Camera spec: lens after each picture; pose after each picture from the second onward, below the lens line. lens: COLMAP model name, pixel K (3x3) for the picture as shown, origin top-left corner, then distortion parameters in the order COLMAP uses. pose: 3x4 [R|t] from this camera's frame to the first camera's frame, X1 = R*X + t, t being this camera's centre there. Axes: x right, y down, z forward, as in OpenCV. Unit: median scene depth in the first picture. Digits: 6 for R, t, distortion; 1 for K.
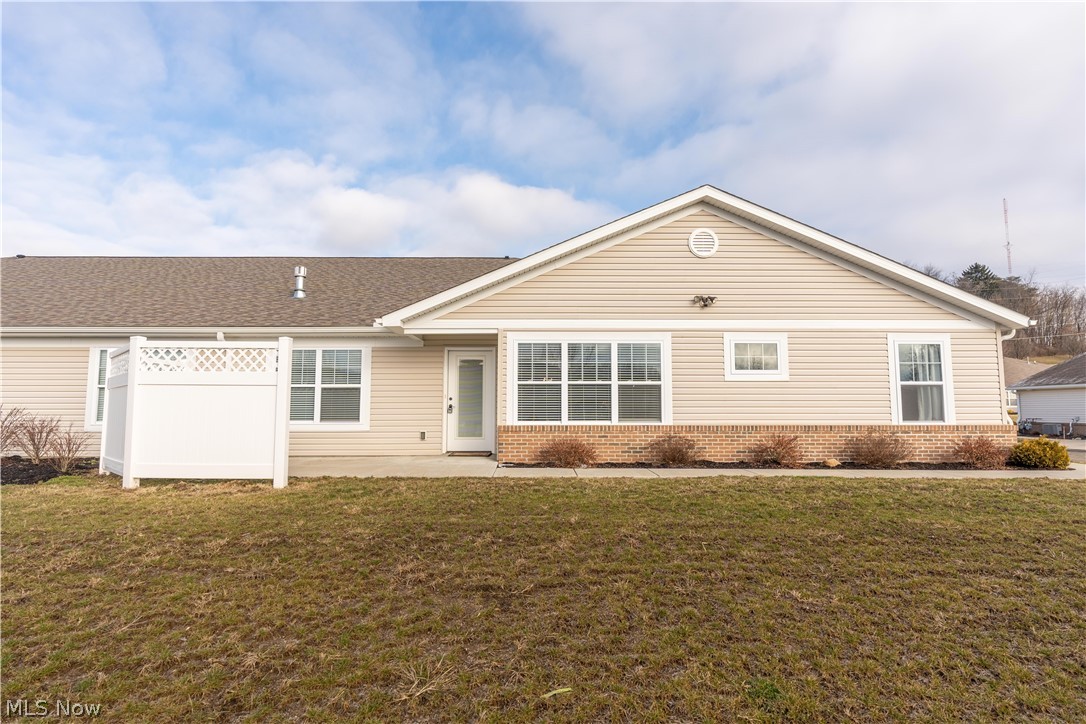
lens RADIAL K [[556.1, 0, 544.0], [0, 556.1, 362.4], [0, 0, 1]] dist [-0.011137, 0.000549]
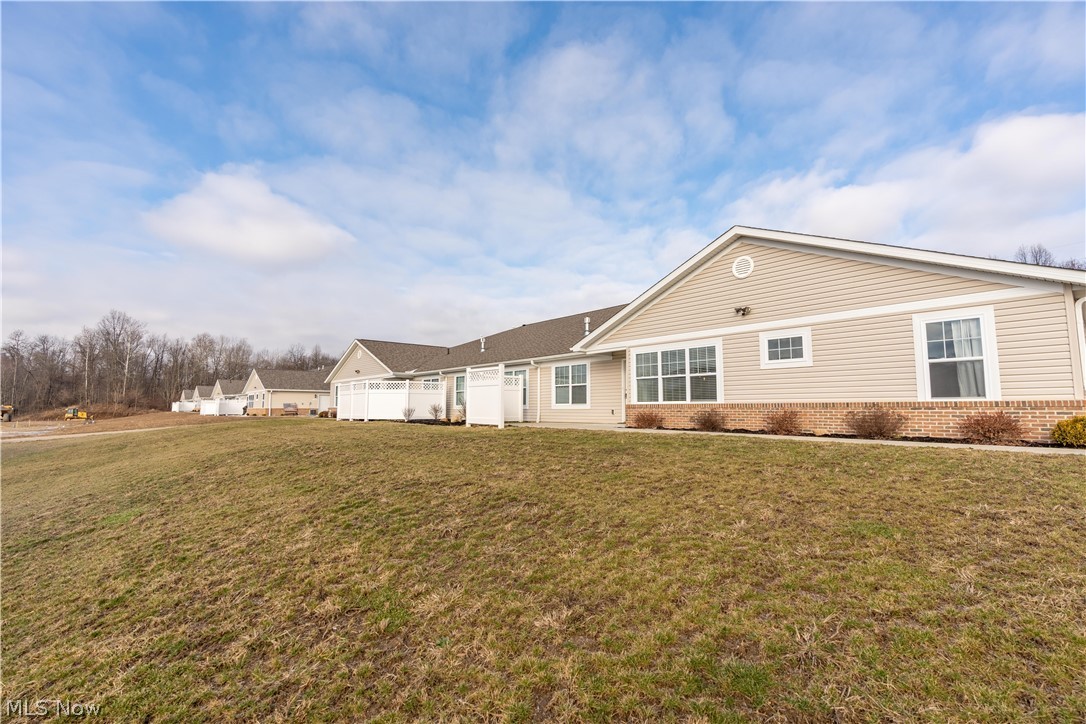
lens RADIAL K [[509.4, 0, 543.0], [0, 509.4, 362.4], [0, 0, 1]] dist [-0.018890, -0.000536]
pose [[0.620870, -0.072218, -0.780580, 0.930121], [0.068946, 0.996919, -0.037394, 0.025676], [0.780875, -0.030601, 0.623937, -0.145226]]
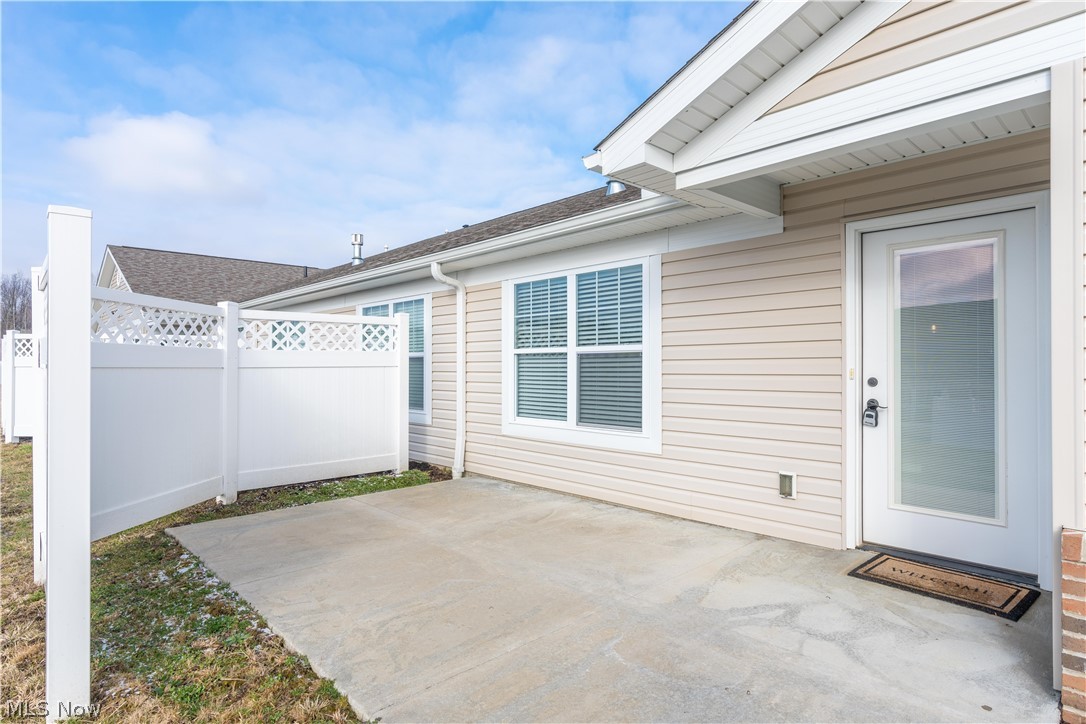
lens RADIAL K [[586.2, 0, 545.3], [0, 586.2, 363.0], [0, 0, 1]] dist [-0.003231, 0.000304]
pose [[0.664285, -0.002698, -0.747475, -0.042795], [0.065795, 0.996323, 0.054876, 0.025276], [0.744578, -0.085633, 0.662019, 0.682233]]
